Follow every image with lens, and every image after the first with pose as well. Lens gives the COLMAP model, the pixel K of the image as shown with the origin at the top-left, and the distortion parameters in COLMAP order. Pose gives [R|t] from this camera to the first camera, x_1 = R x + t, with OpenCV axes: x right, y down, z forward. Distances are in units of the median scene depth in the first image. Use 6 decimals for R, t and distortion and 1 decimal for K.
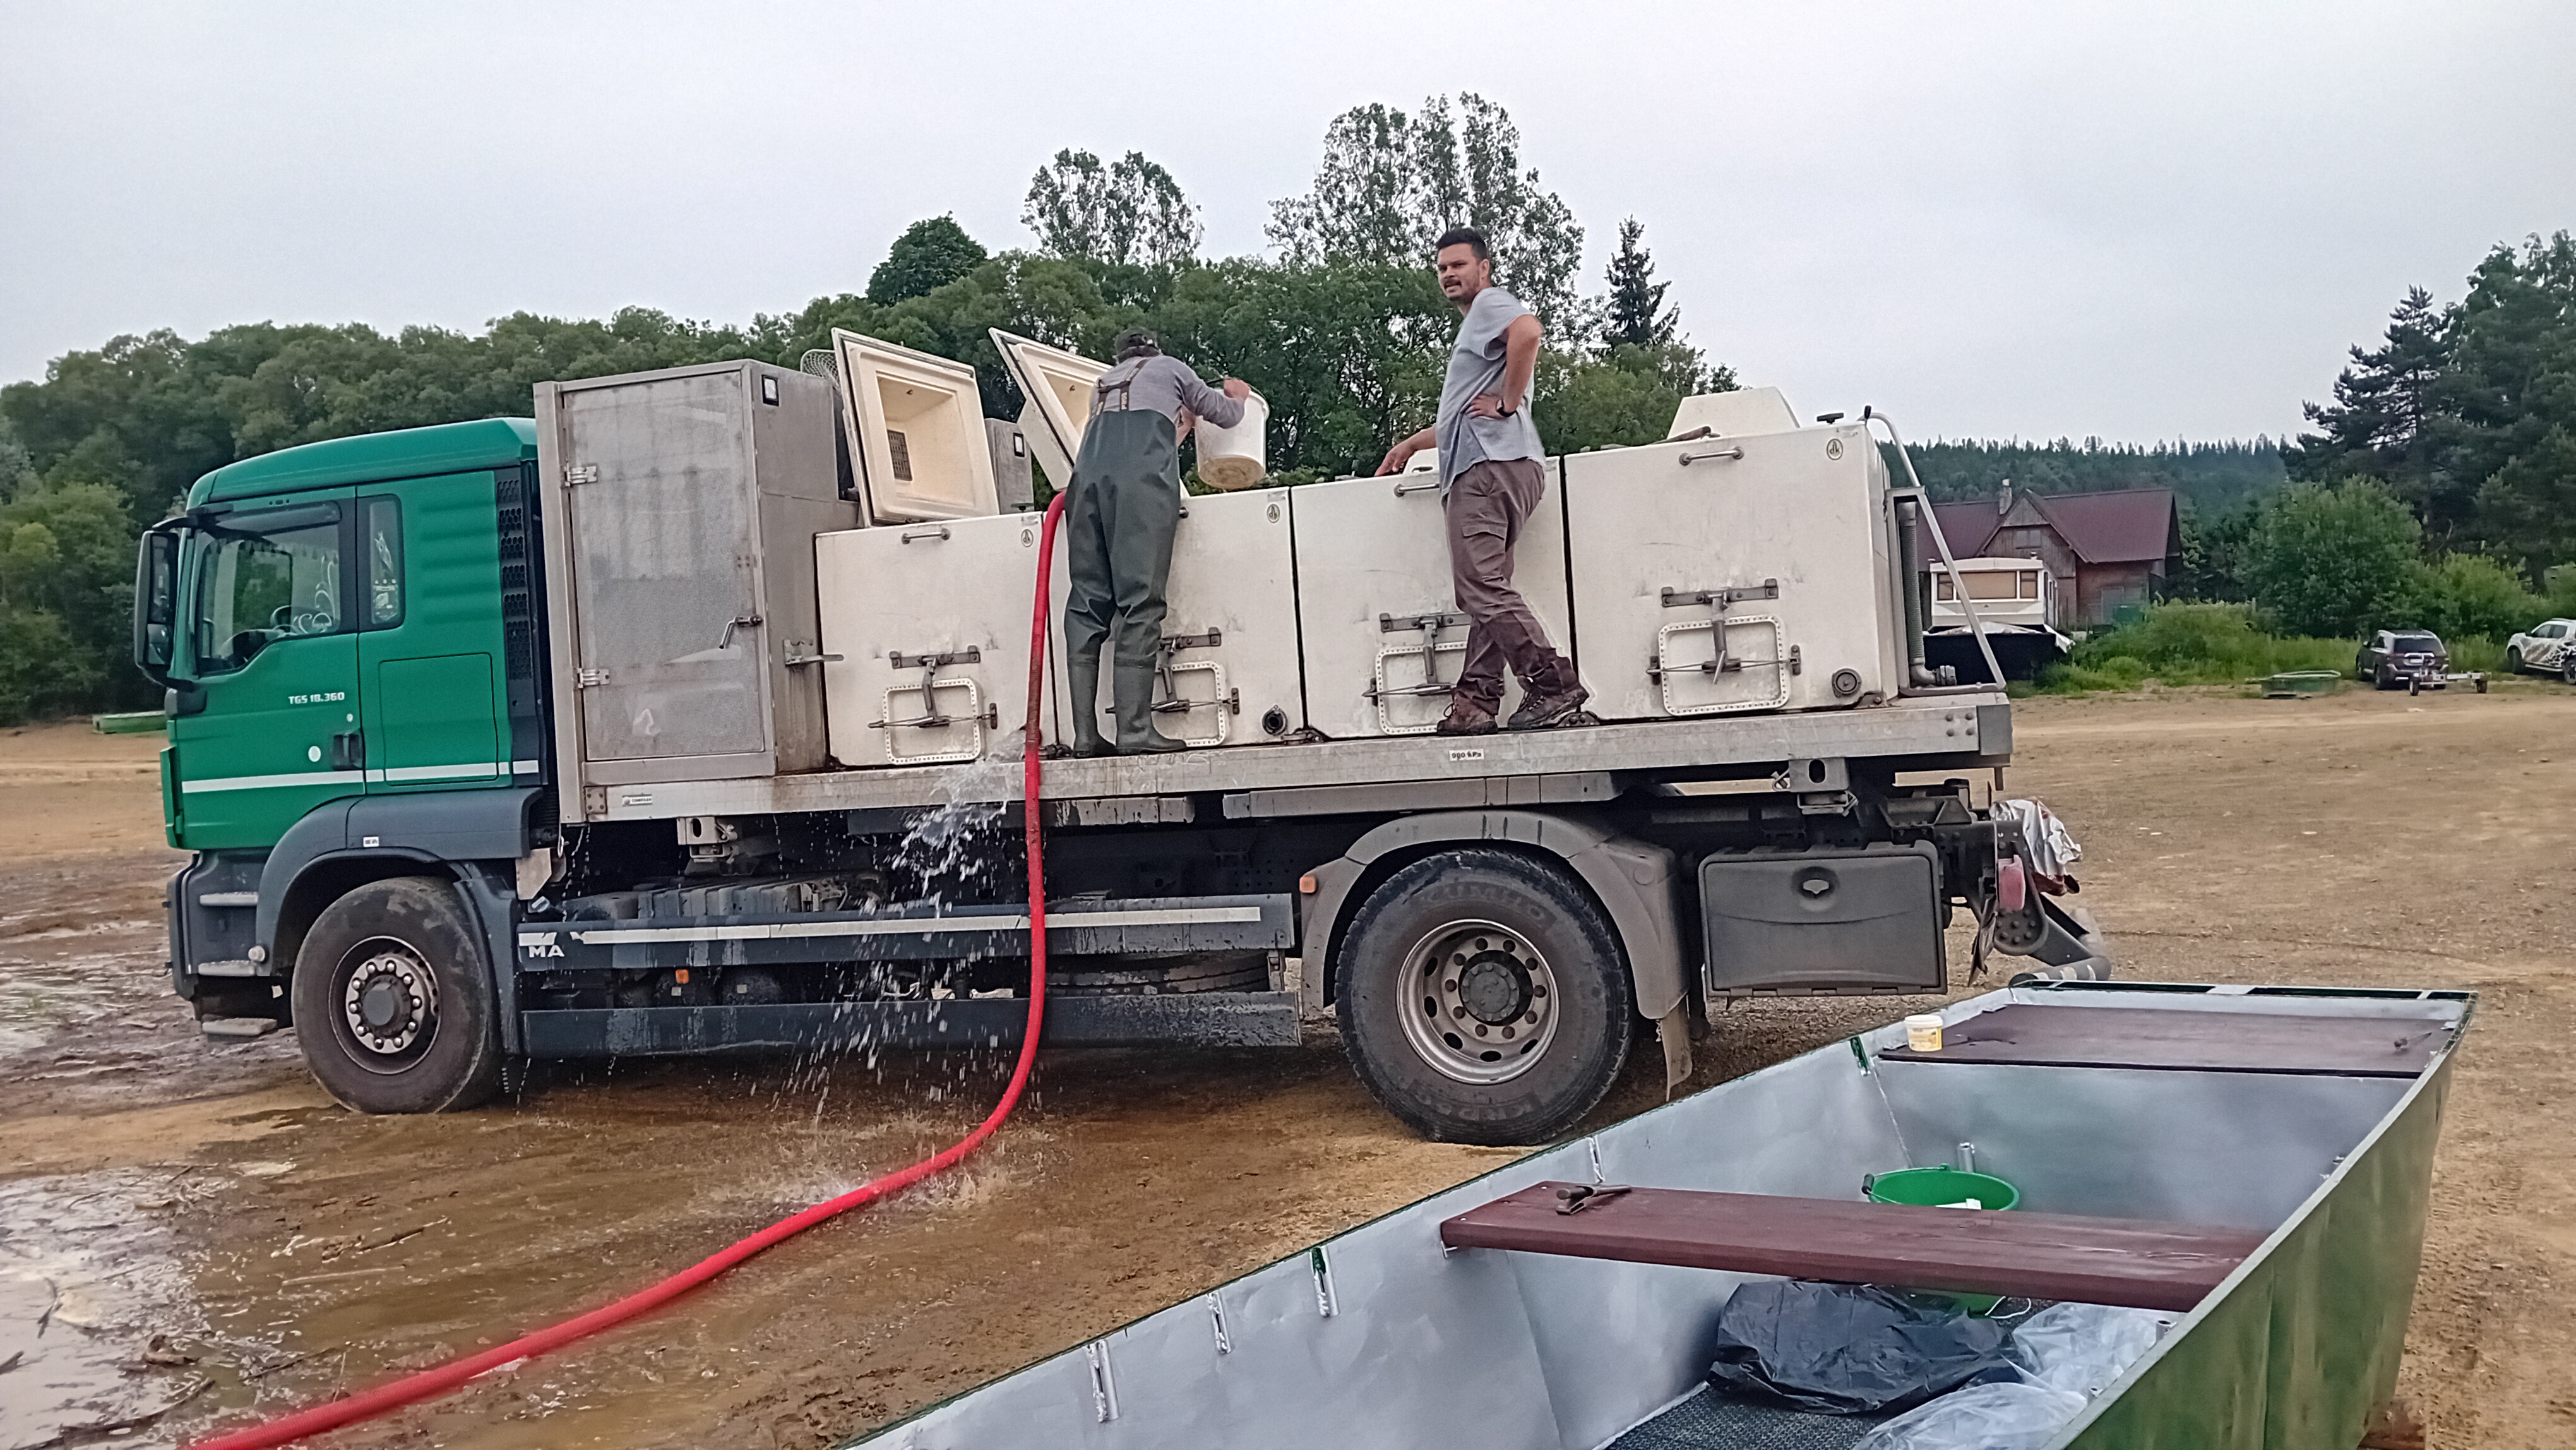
lens RADIAL K [[1969.8, 0, 1288.0], [0, 1969.8, 725.0], [0, 0, 1]] dist [0.114364, -0.244634]
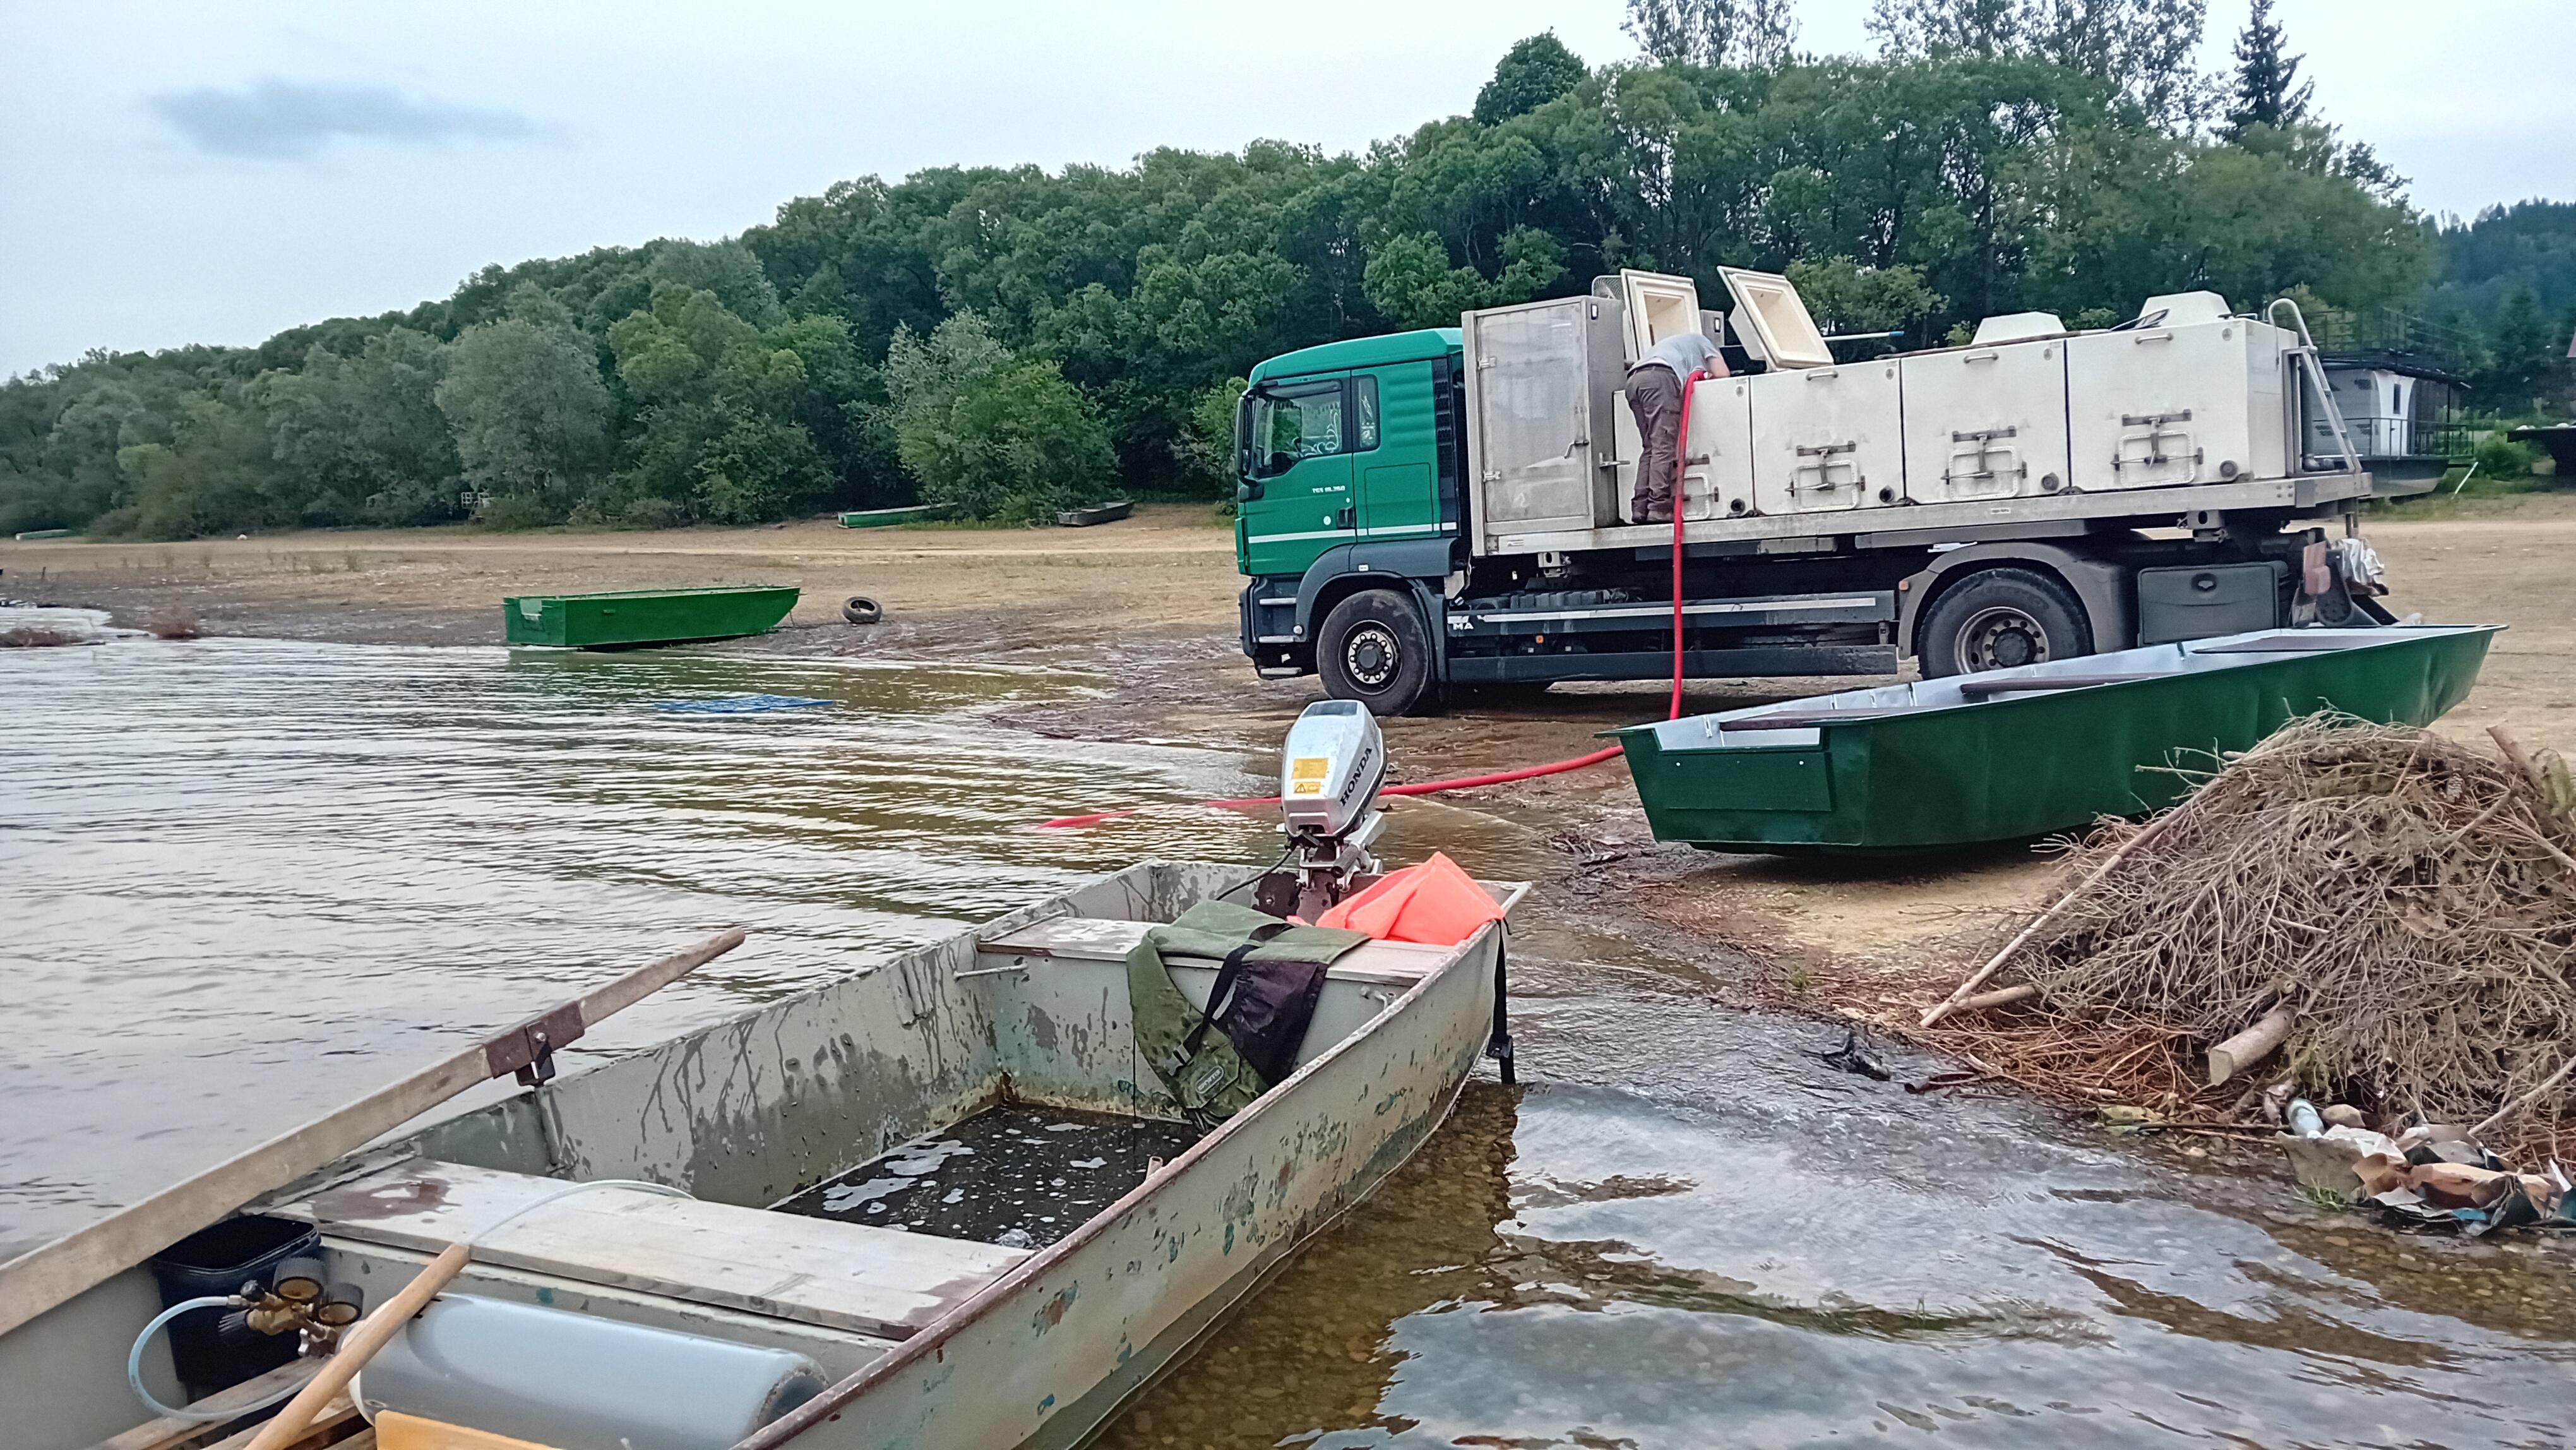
lens RADIAL K [[1906.0, 0, 1288.0], [0, 1906.0, 725.0], [0, 0, 1]] dist [0.046790, -0.131562]
pose [[0.956545, 0.025232, -0.290493, -0.013774], [0.005524, 0.994502, 0.104571, 0.018588], [0.291534, -0.101631, 0.951146, -0.709044]]
